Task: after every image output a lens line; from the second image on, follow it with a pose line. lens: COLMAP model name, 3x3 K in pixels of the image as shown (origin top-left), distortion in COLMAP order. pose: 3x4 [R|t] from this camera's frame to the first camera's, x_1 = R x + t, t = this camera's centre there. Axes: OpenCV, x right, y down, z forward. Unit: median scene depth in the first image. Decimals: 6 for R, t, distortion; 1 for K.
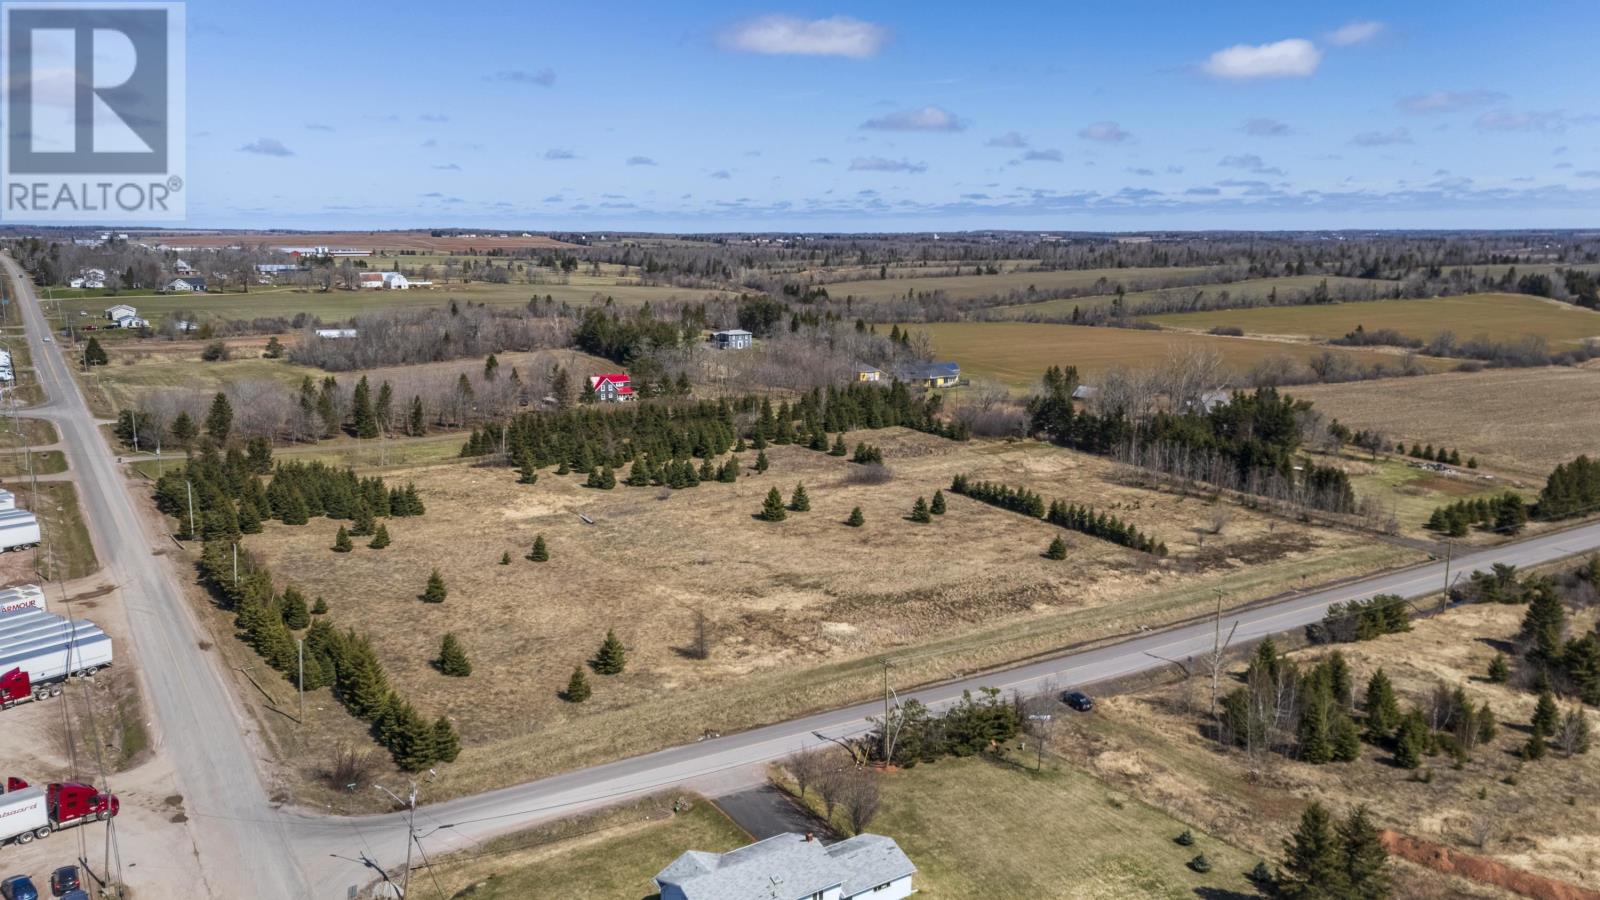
lens RADIAL K [[1174.2, 0, 800.0], [0, 1174.2, 450.0], [0, 0, 1]] dist [0.079384, -0.034501]
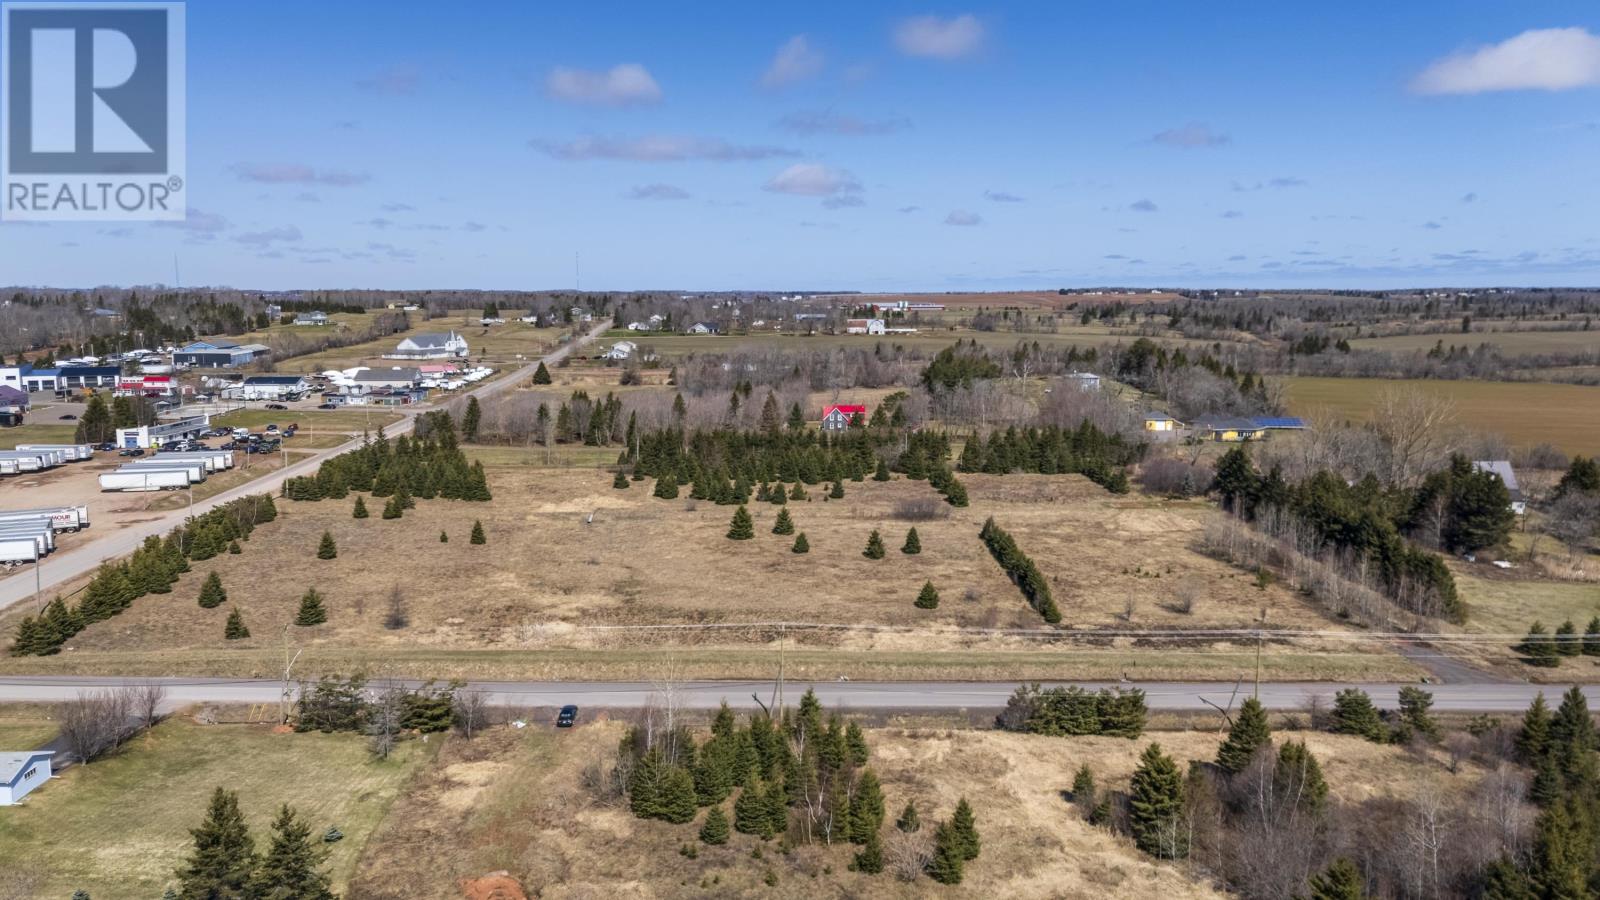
lens RADIAL K [[1204.8, 0, 800.0], [0, 1204.8, 450.0], [0, 0, 1]] dist [0.069360, -0.006774]
pose [[0.850205, 0.065971, -0.522302, 0.521252], [-0.093897, 0.995212, -0.027144, 0.008572], [0.518010, 0.072121, 0.852329, 0.162173]]
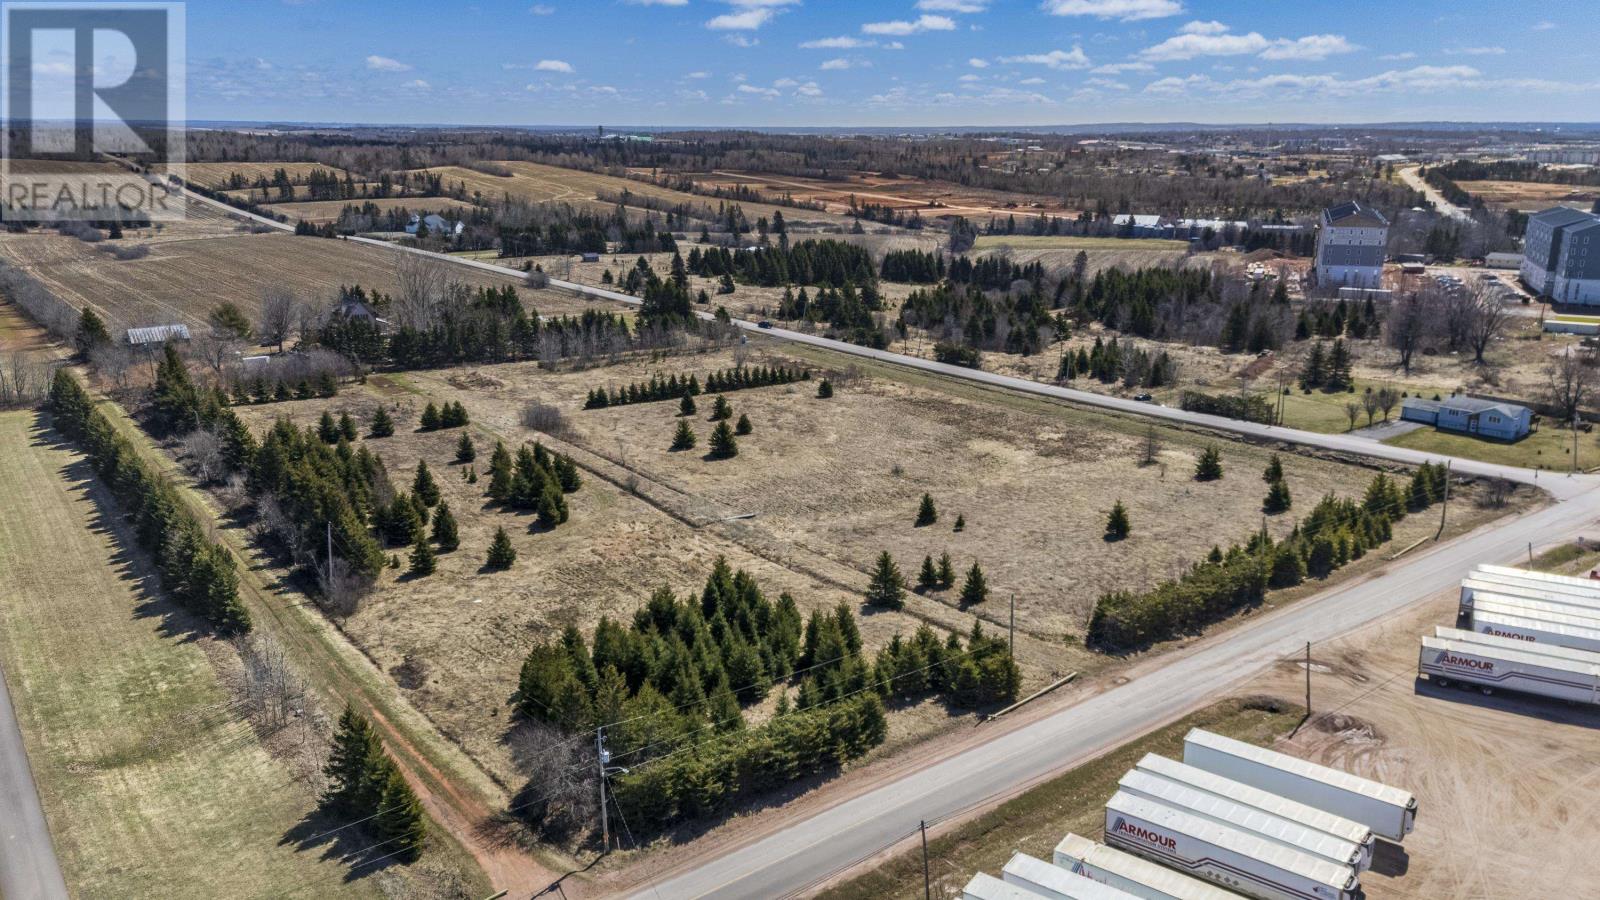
lens RADIAL K [[1174.2, 0, 800.0], [0, 1174.2, 450.0], [0, 0, 1]] dist [0.079384, -0.034501]
pose [[-0.078780, -0.267411, 0.960357, -0.871990], [0.182827, 0.943136, 0.277613, -0.180126], [-0.979984, 0.197449, -0.025411, 0.937750]]
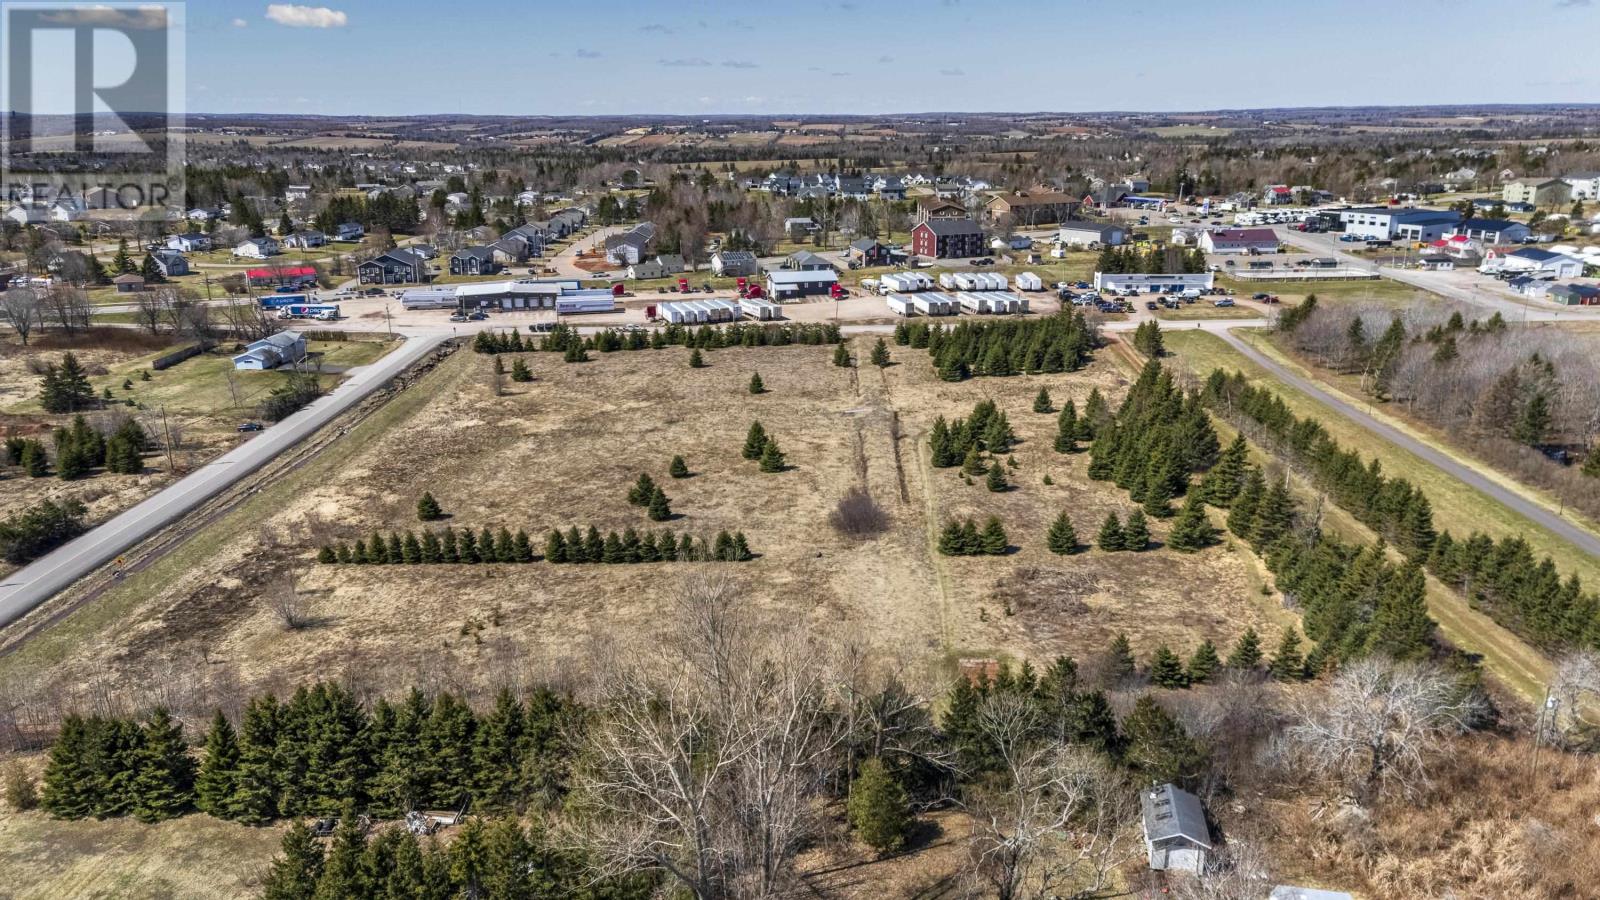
lens RADIAL K [[1174.2, 0, 800.0], [0, 1174.2, 450.0], [0, 0, 1]] dist [0.079384, -0.034501]
pose [[-0.570598, 0.224129, -0.790053, 0.636718], [-0.150269, 0.917300, 0.368755, -0.268580], [0.807365, 0.329131, -0.489730, 1.416529]]
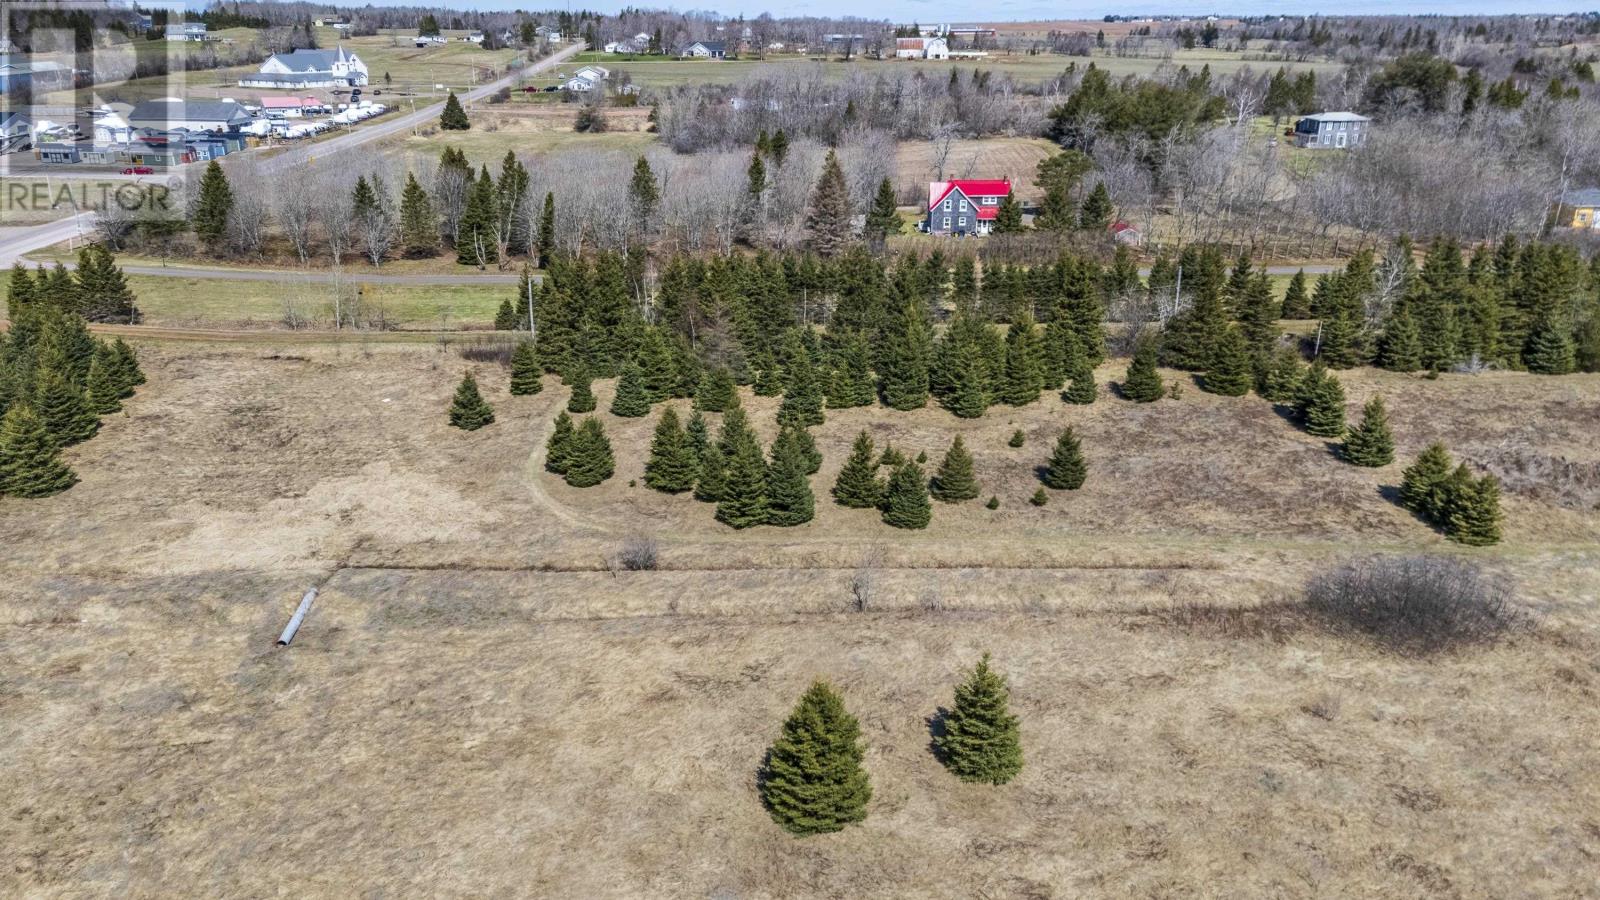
lens RADIAL K [[1174.2, 0, 800.0], [0, 1174.2, 450.0], [0, 0, 1]] dist [0.079384, -0.034501]
pose [[0.846474, 0.178668, -0.501557, 0.081693], [-0.096911, 0.977981, 0.184826, -0.055355], [0.523536, -0.107844, 0.845151, 0.775979]]
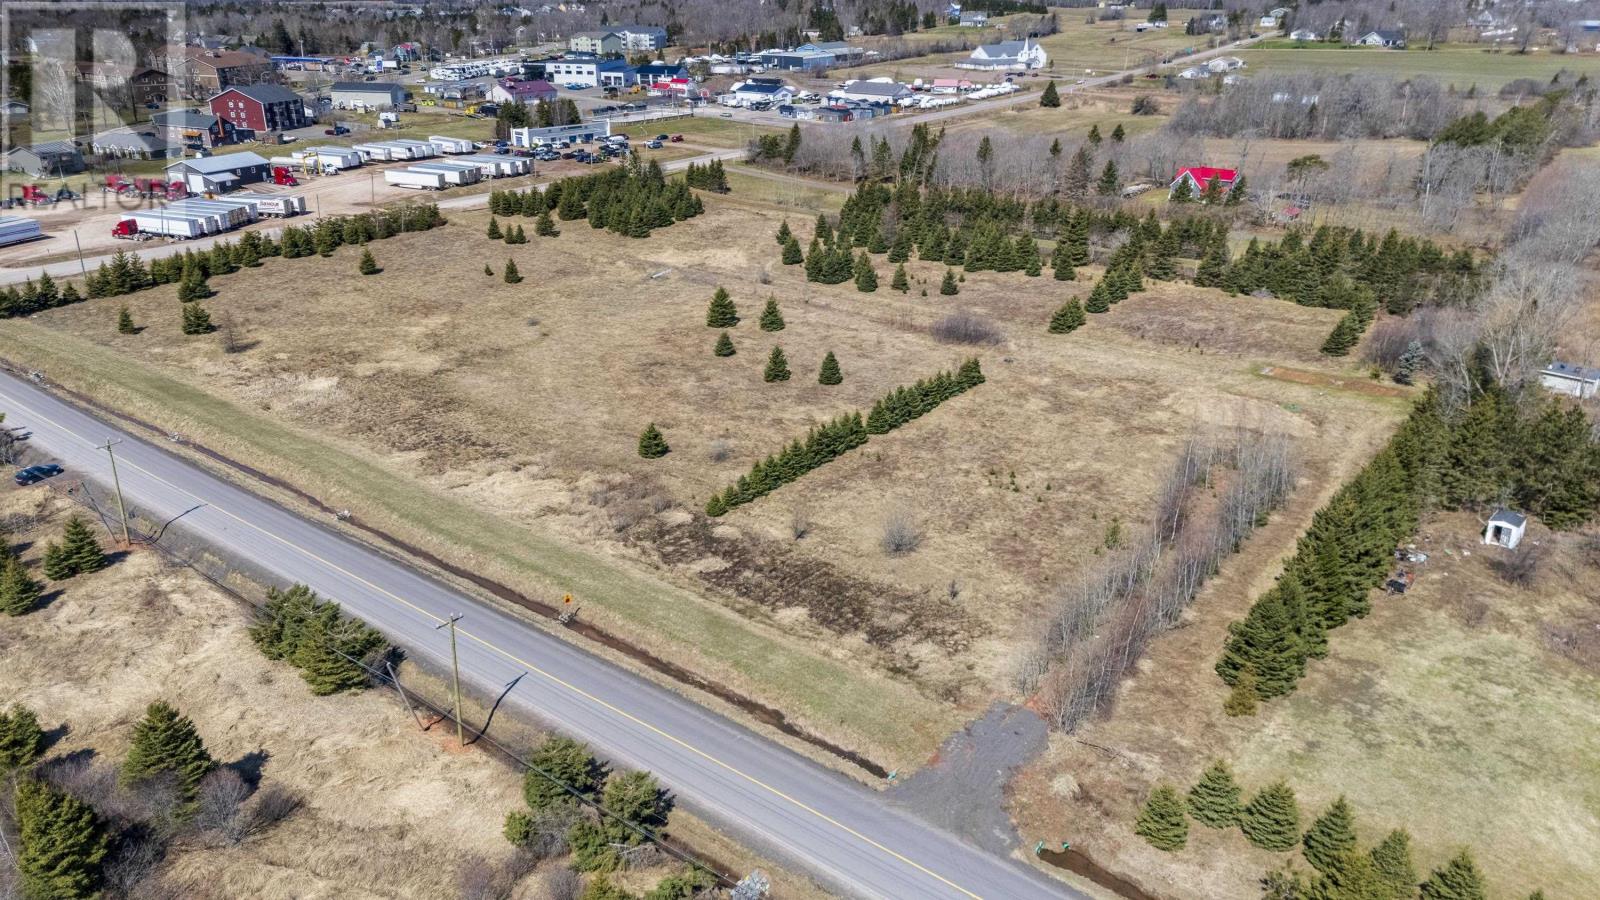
lens RADIAL K [[1174.2, 0, 800.0], [0, 1174.2, 450.0], [0, 0, 1]] dist [0.079384, -0.034501]
pose [[0.329373, 0.349769, -0.877026, 0.750290], [-0.181065, 0.935016, 0.304896, -0.121437], [0.926676, 0.058374, 0.371299, 0.721137]]
